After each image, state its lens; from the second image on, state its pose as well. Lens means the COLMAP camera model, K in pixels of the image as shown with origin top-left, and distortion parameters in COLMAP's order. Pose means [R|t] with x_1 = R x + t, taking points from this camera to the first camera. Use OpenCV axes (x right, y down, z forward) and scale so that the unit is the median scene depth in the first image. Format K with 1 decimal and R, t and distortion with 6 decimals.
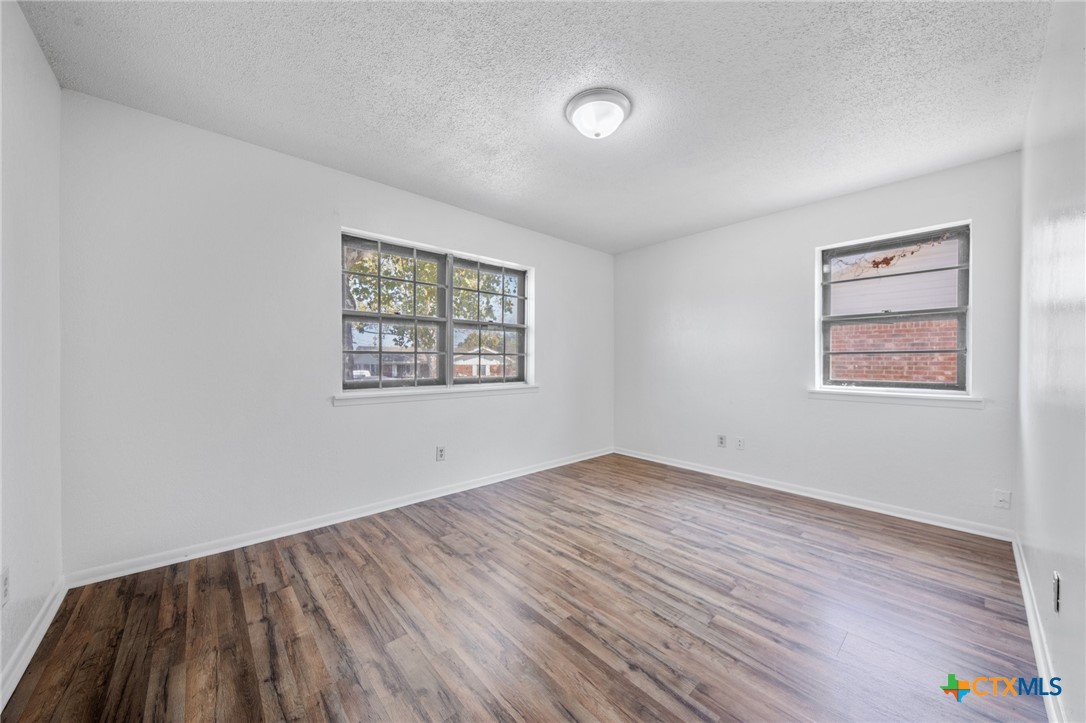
lens RADIAL K [[387.1, 0, 543.0], [0, 387.1, 361.5], [0, 0, 1]] dist [0.000020, -0.000002]
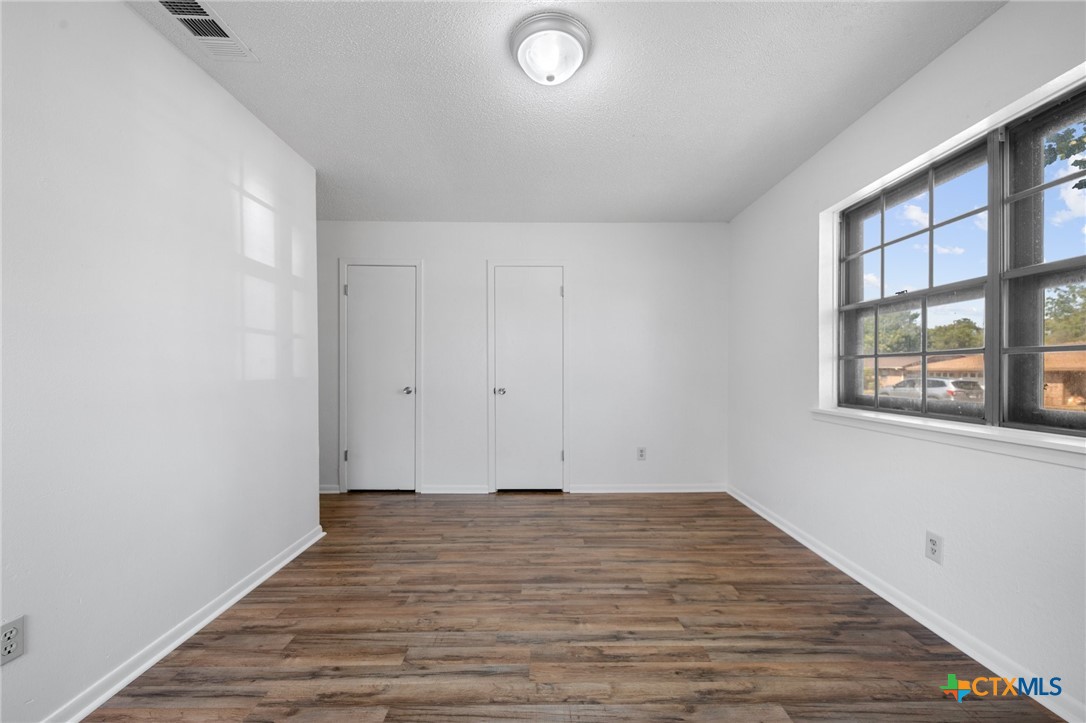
lens RADIAL K [[415.0, 0, 547.6], [0, 415.0, 355.8], [0, 0, 1]] dist [-0.000850, -0.000173]
pose [[-0.656930, -0.024888, -0.753541, 0.822376], [-0.002978, 0.999533, -0.030417, 0.002886], [0.753946, -0.017738, -0.656697, 1.619672]]
